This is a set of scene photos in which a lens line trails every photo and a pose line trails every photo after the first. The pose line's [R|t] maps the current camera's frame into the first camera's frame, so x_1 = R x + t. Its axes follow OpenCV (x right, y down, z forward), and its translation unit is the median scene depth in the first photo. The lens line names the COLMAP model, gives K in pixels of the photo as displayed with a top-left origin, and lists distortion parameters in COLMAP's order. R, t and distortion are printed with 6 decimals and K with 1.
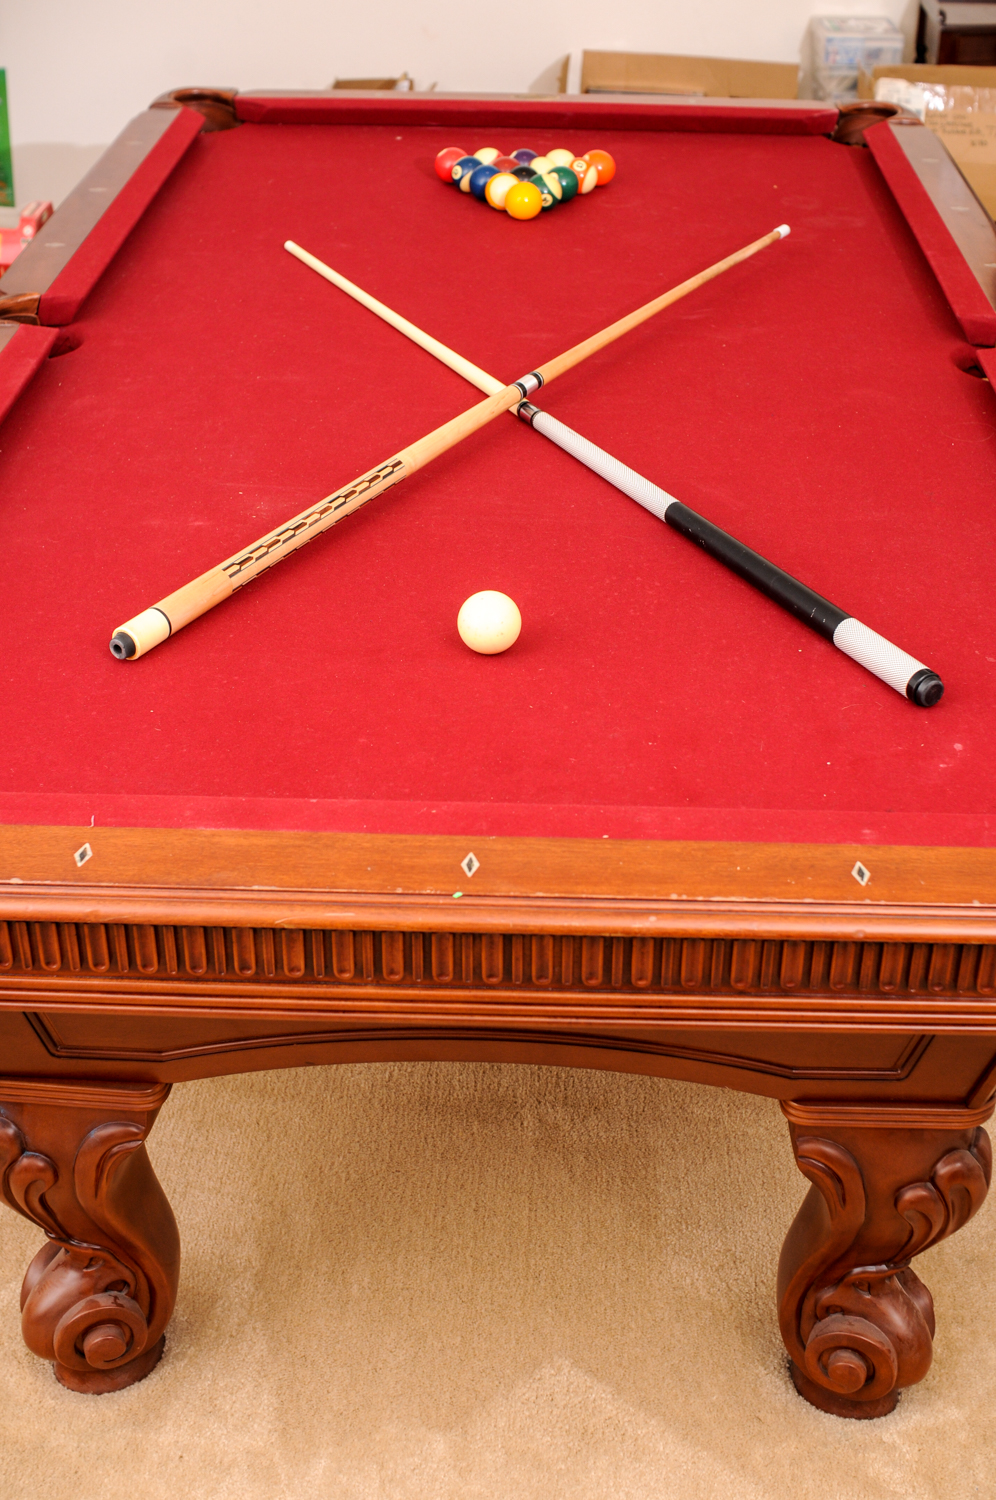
lens RADIAL K [[1984.4, 0, 501.2], [0, 1984.4, 739.3], [0, 0, 1]] dist [-0.177927, 0.254465]
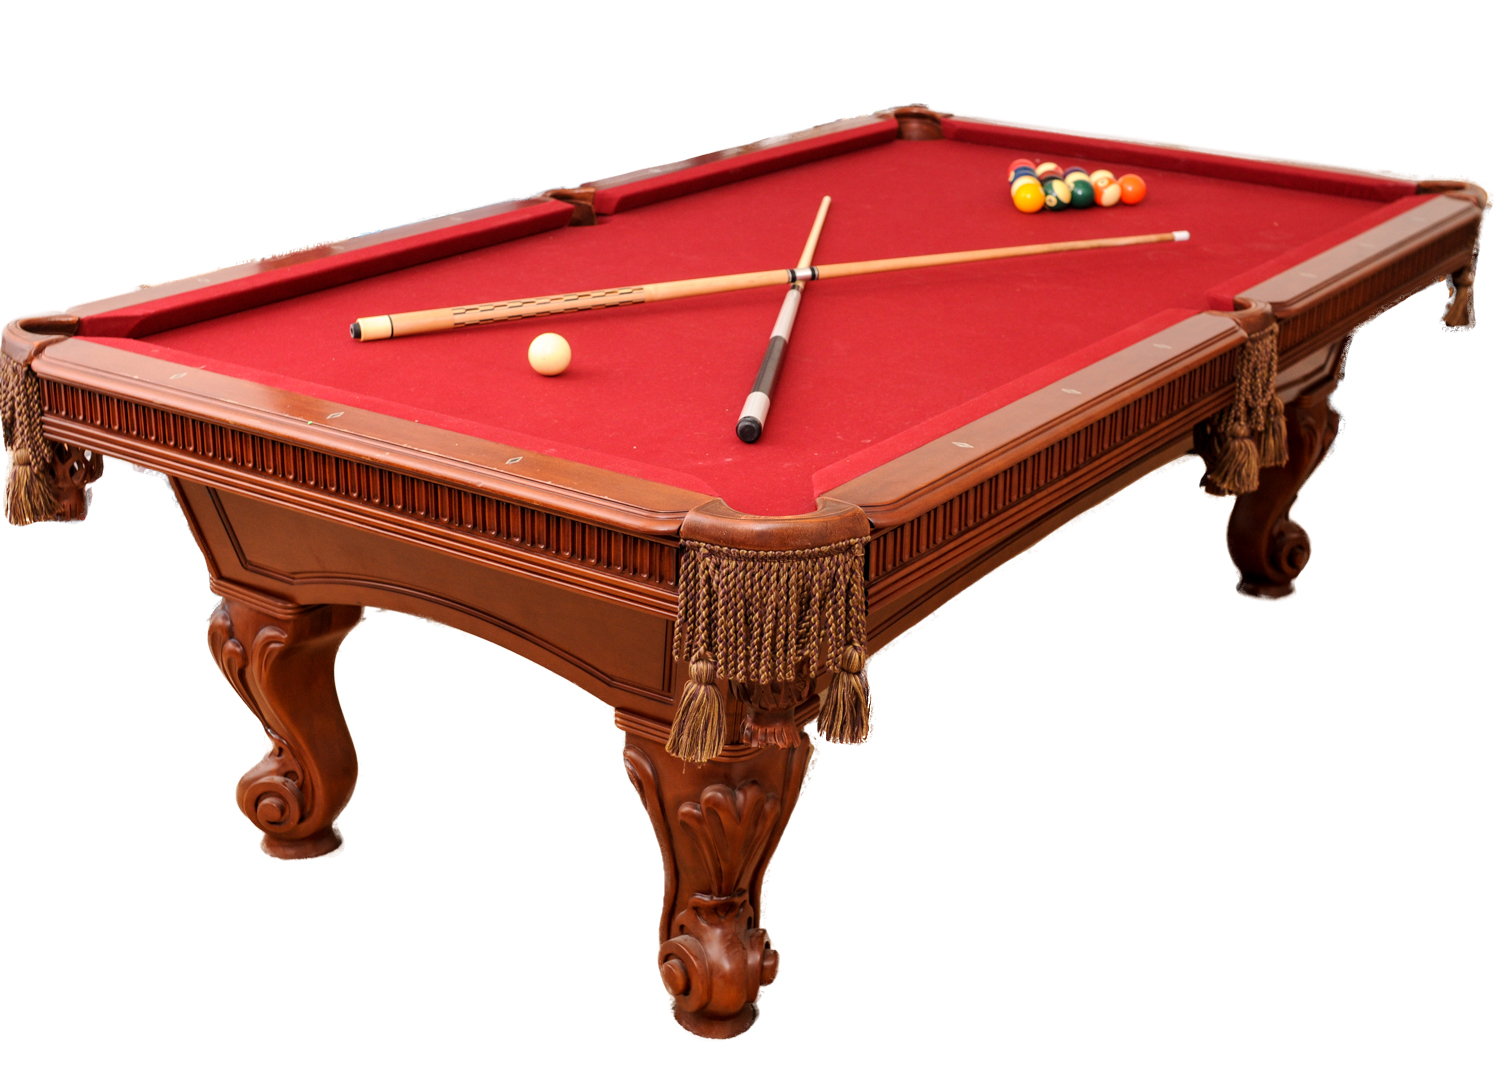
lens RADIAL K [[2119.7, 0, 754.6], [0, 2119.7, 537.5], [0, 0, 1]] dist [-0.161275, 0.047237]
pose [[0.842400, 0.194860, -0.502385, 0.856737], [-0.285739, 0.951987, -0.109880, 0.183288], [0.456853, 0.236114, 0.857634, -0.238932]]
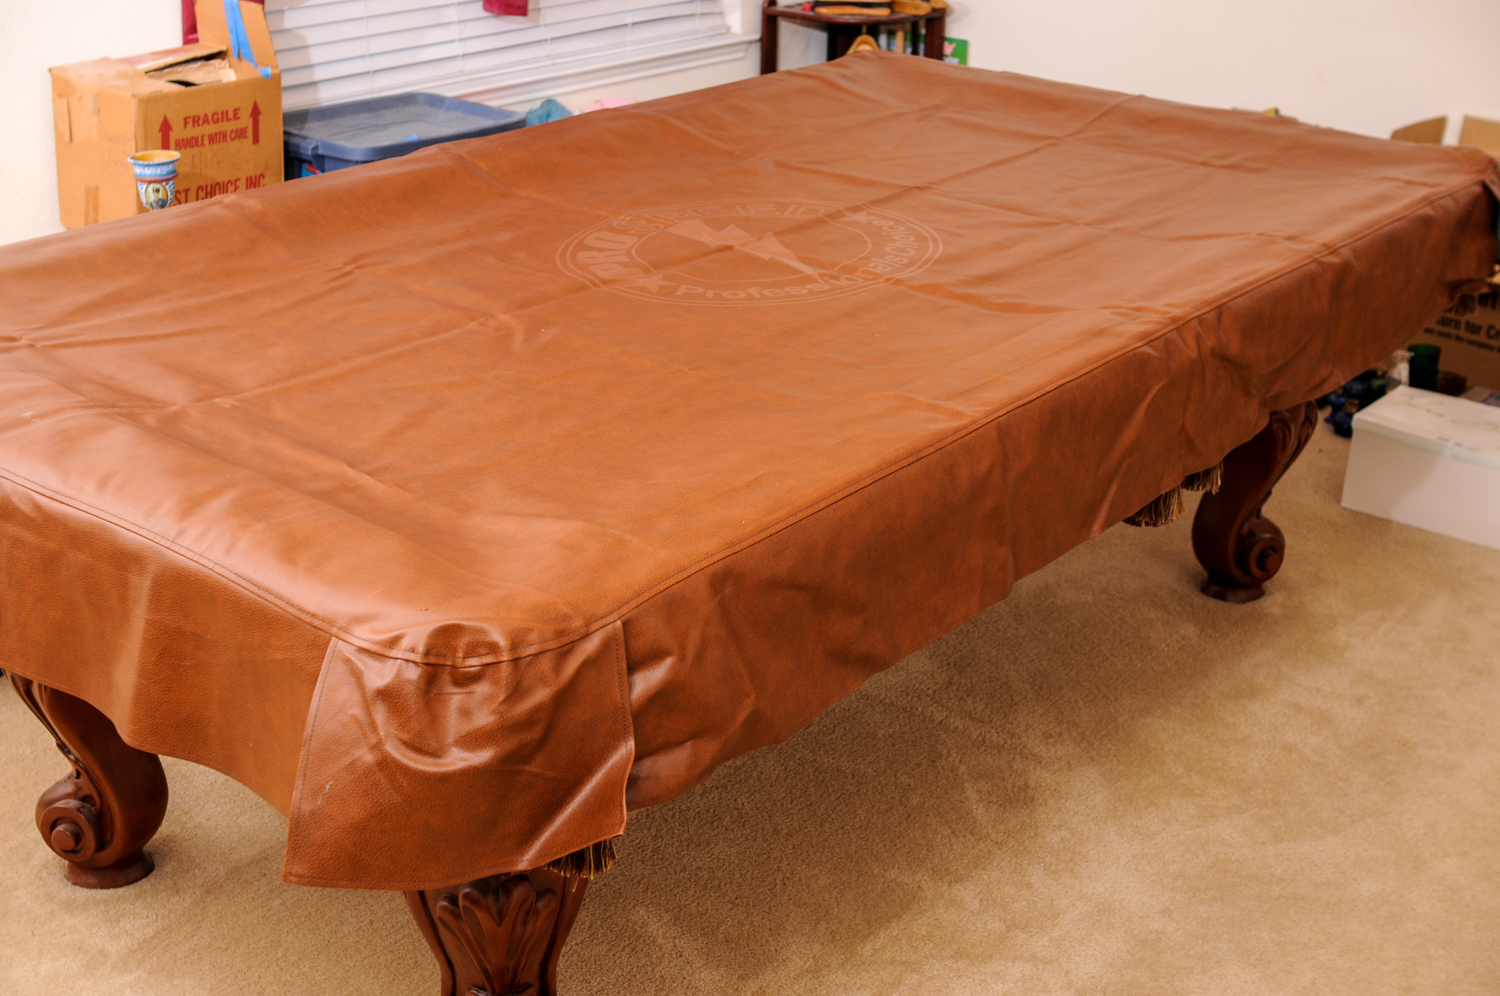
lens RADIAL K [[1984.4, 0, 750.0], [0, 1984.4, 498.0], [0, 0, 1]] dist [-0.177927, 0.254465]
pose [[0.805241, 0.239170, -0.542572, 0.842179], [-0.319226, 0.945976, -0.056775, 0.014120], [0.499682, 0.218921, 0.838088, 0.064824]]
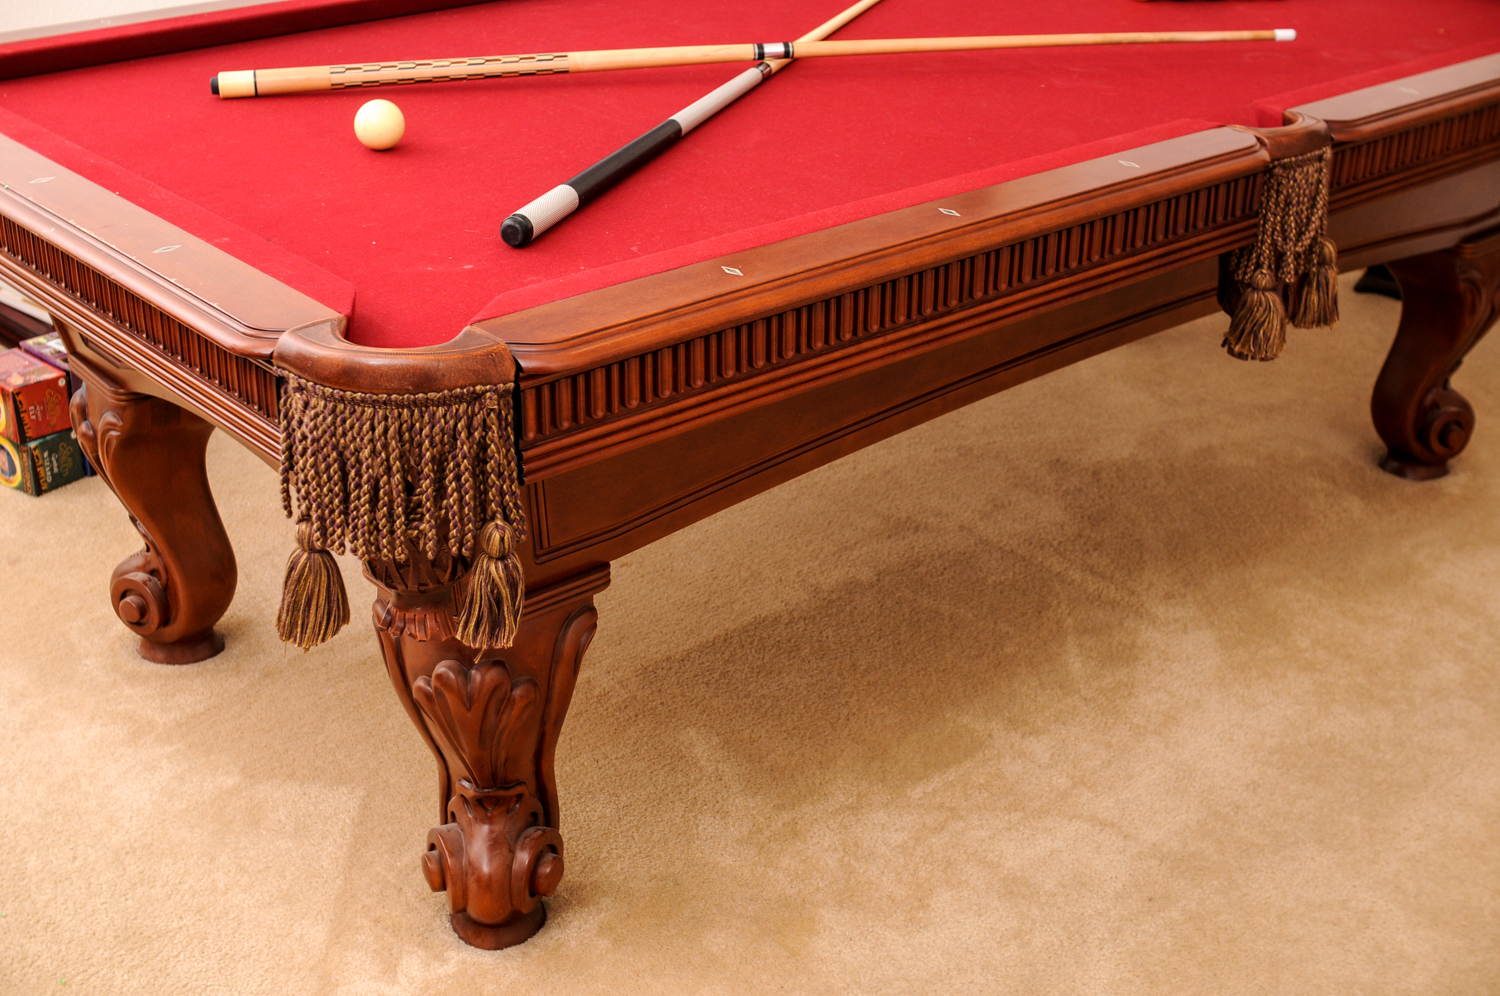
lens RADIAL K [[1984.4, 0, 750.0], [0, 1984.4, 498.0], [0, 0, 1]] dist [-0.177927, 0.254465]
pose [[0.688314, 0.322153, -0.649955, 0.942024], [-0.383119, 0.922268, 0.051396, 0.005127], [0.615990, 0.213634, 0.758233, 0.222031]]
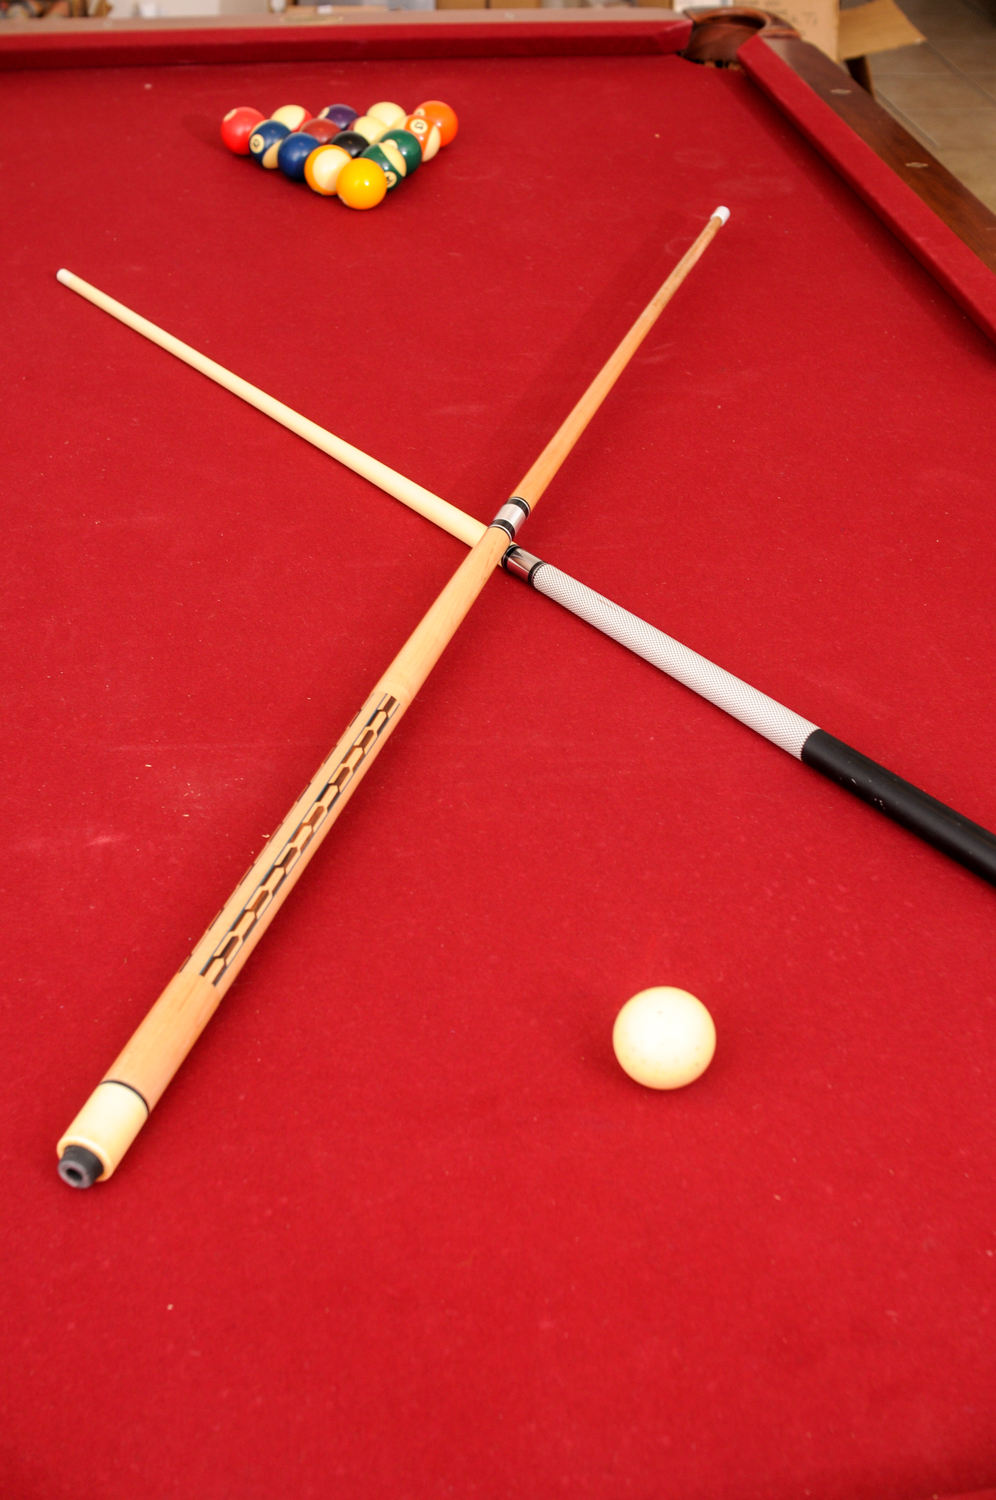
lens RADIAL K [[1984.4, 0, 501.2], [0, 1984.4, 739.3], [0, 0, 1]] dist [-0.177927, 0.254465]
pose [[0.977190, -0.105270, 0.184441, -0.145260], [0.089383, 0.991697, 0.092452, -0.193272], [-0.192642, -0.073858, 0.978486, 0.364337]]
